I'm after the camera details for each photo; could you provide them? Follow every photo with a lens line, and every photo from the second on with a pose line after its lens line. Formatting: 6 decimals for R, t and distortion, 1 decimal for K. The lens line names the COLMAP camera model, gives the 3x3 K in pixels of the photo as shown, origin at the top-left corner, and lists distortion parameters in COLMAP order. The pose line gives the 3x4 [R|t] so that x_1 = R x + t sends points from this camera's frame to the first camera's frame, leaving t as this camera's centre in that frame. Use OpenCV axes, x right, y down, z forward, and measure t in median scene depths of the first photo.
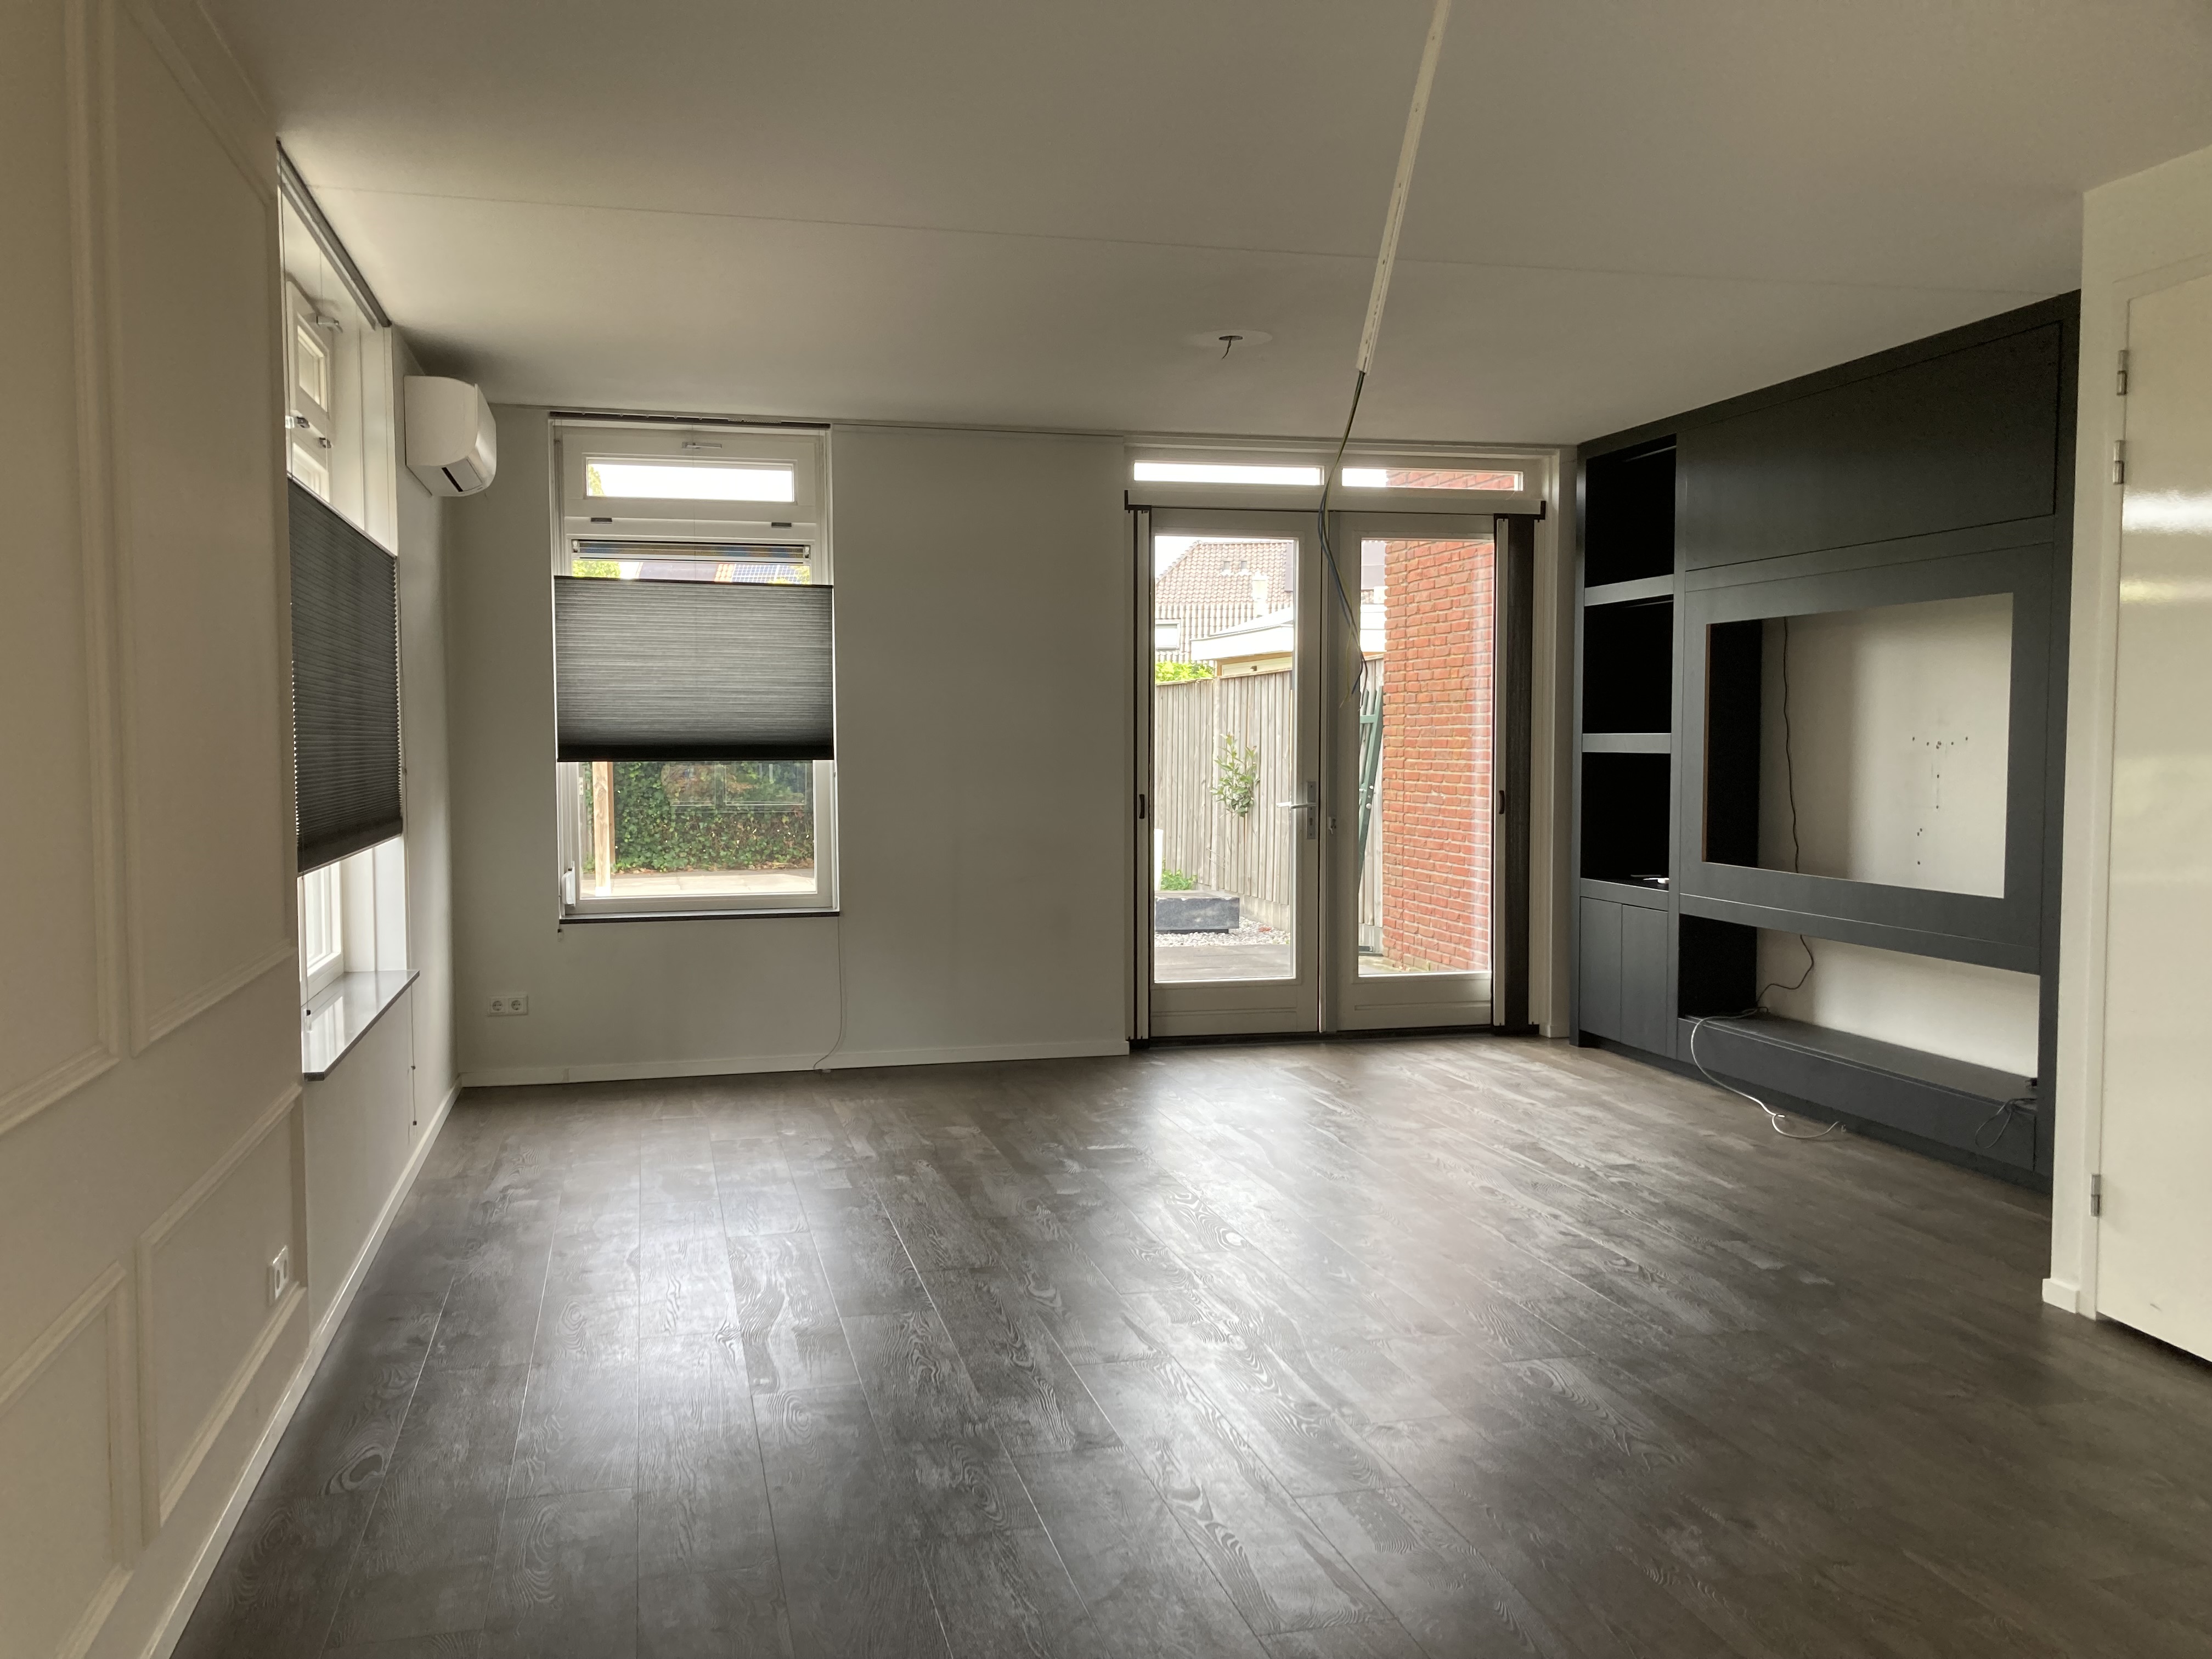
lens RADIAL K [[1783.6, 0, 1114.1], [0, 1783.6, 859.8], [0, 0, 1]] dist [0.008128, -0.010287]
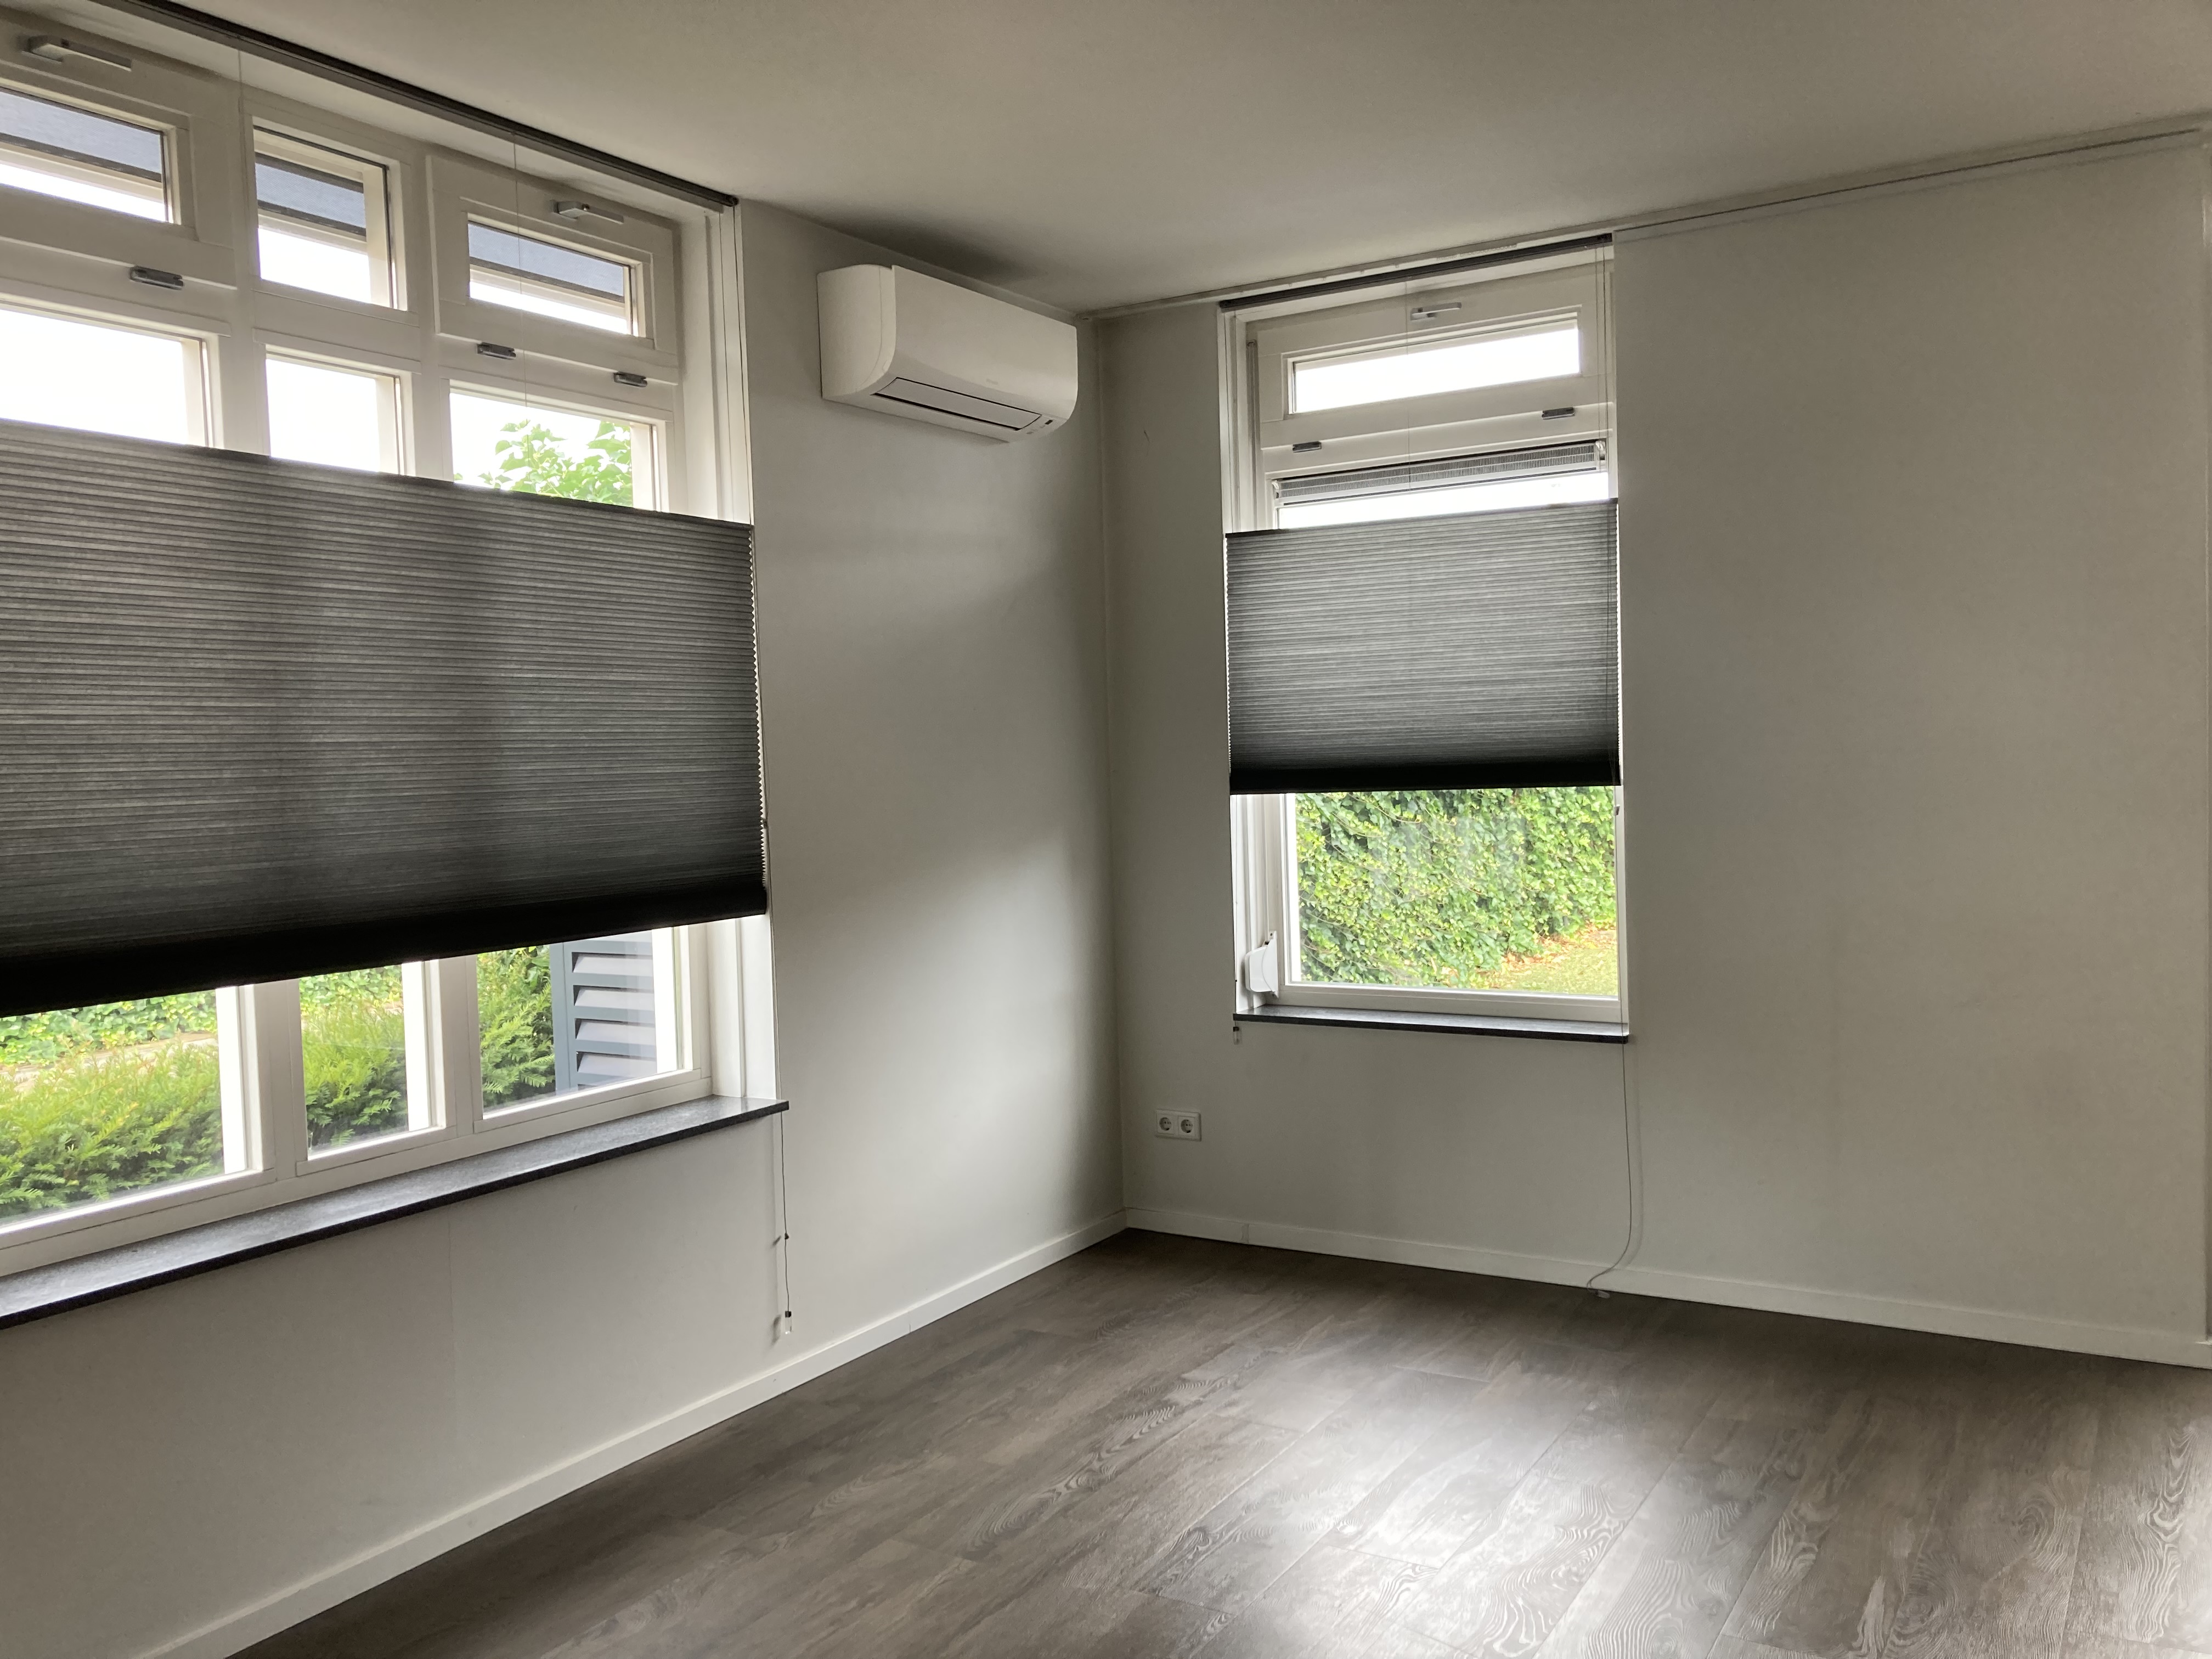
lens RADIAL K [[1783.6, 0, 1114.1], [0, 1783.6, 859.8], [0, 0, 1]] dist [0.008128, -0.010287]
pose [[0.691964, 0.021033, -0.721625, 0.167300], [-0.013631, 0.999778, 0.016070, -0.038804], [0.721803, -0.001283, 0.692097, 0.461992]]
